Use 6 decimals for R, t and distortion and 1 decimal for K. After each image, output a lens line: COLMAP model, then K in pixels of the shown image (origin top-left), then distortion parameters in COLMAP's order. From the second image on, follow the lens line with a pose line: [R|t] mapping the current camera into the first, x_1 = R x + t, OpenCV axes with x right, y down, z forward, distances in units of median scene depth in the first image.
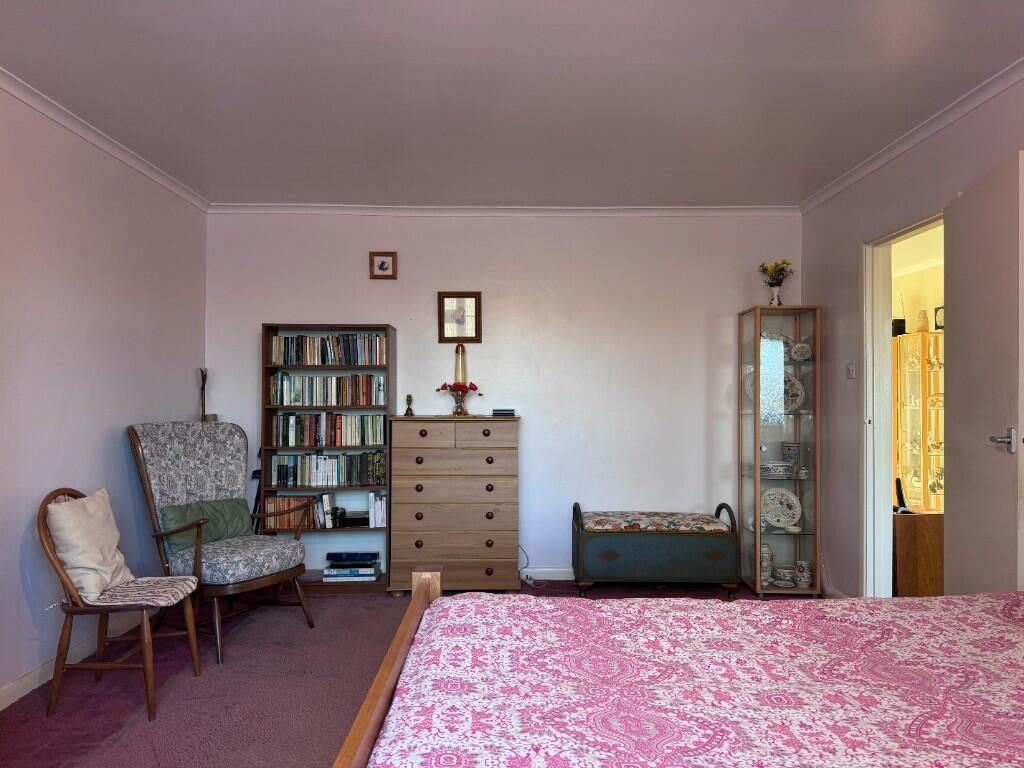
lens RADIAL K [[717.0, 0, 511.7], [0, 717.0, 384.4], [0, 0, 1]] dist [0.049496, -0.030901]
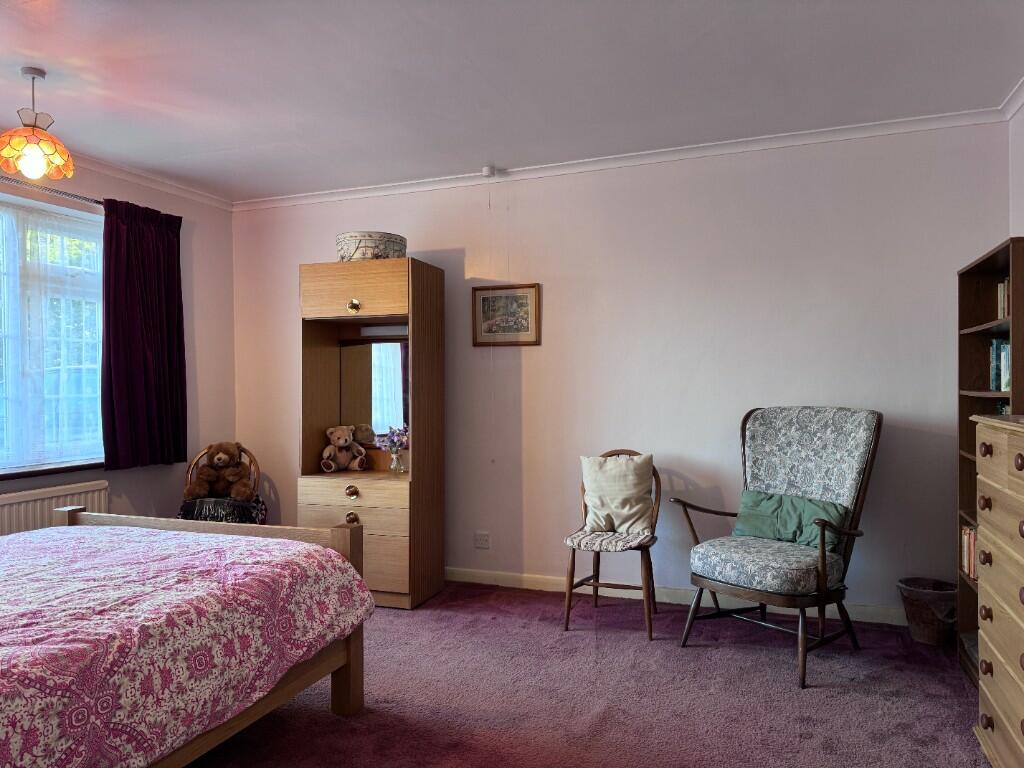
lens RADIAL K [[717.0, 0, 519.4], [0, 717.0, 384.3], [0, 0, 1]] dist [0.049496, -0.030901]
pose [[-0.360215, -0.004531, -0.932858, 0.451095], [0.014034, 0.999849, -0.010275, 0.024329], [0.932764, -0.016793, -0.360097, 0.864914]]
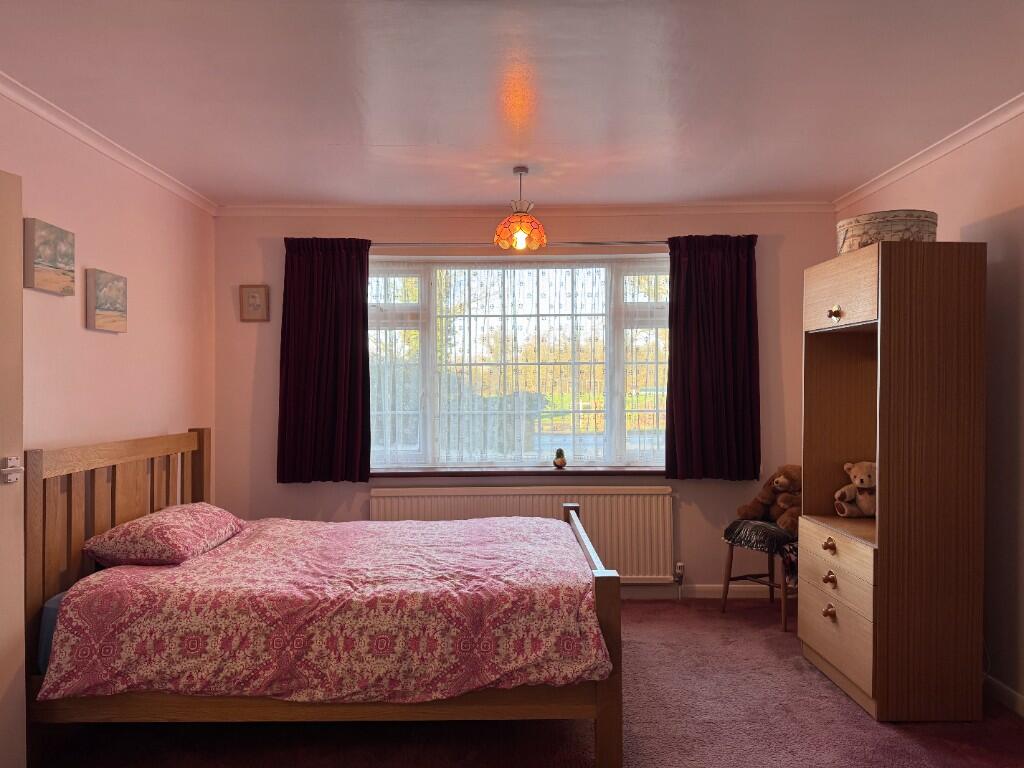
lens RADIAL K [[717.0, 0, 515.8], [0, 717.0, 388.9], [0, 0, 1]] dist [0.049496, -0.030901]
pose [[-0.999964, -0.005016, -0.006840, 0.019940], [-0.004984, 0.999976, -0.004738, -0.004880], [0.006863, -0.004703, -0.999965, 1.067736]]
